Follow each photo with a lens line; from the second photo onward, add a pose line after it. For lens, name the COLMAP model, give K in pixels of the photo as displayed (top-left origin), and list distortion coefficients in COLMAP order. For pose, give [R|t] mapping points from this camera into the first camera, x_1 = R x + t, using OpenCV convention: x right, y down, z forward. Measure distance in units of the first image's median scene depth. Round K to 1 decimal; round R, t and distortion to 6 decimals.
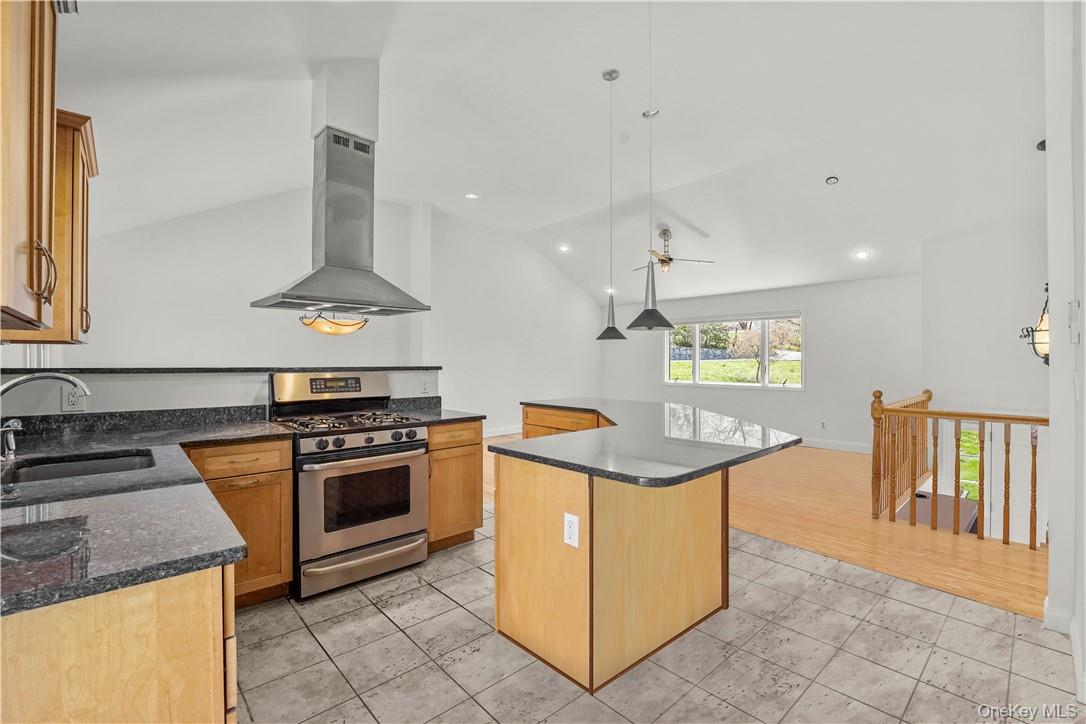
lens RADIAL K [[470.5, 0, 543.0], [0, 470.5, 362.0], [0, 0, 1]] dist [-0.003044, -0.000173]
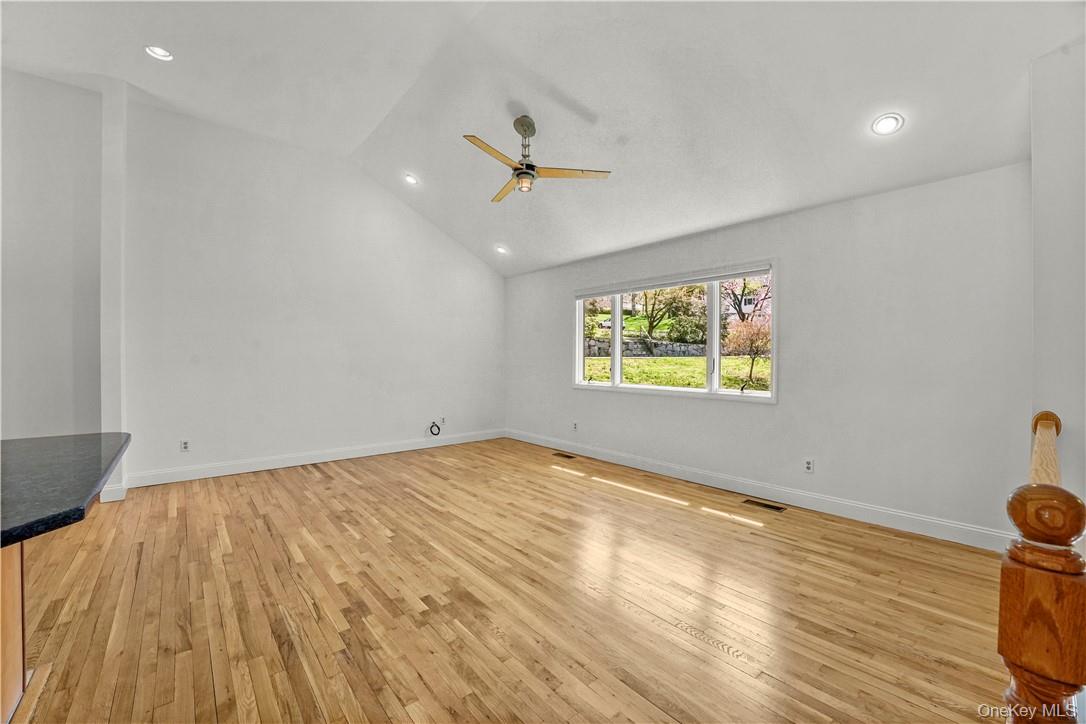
lens RADIAL K [[441.9, 0, 537.8], [0, 441.9, 358.0], [0, 0, 1]] dist [-0.029152, 0.002548]
pose [[0.998275, 0.004150, -0.058559, 0.307967], [-0.004338, 0.999986, -0.003088, 0.010021], [0.058545, 0.003337, 0.998279, 0.473719]]
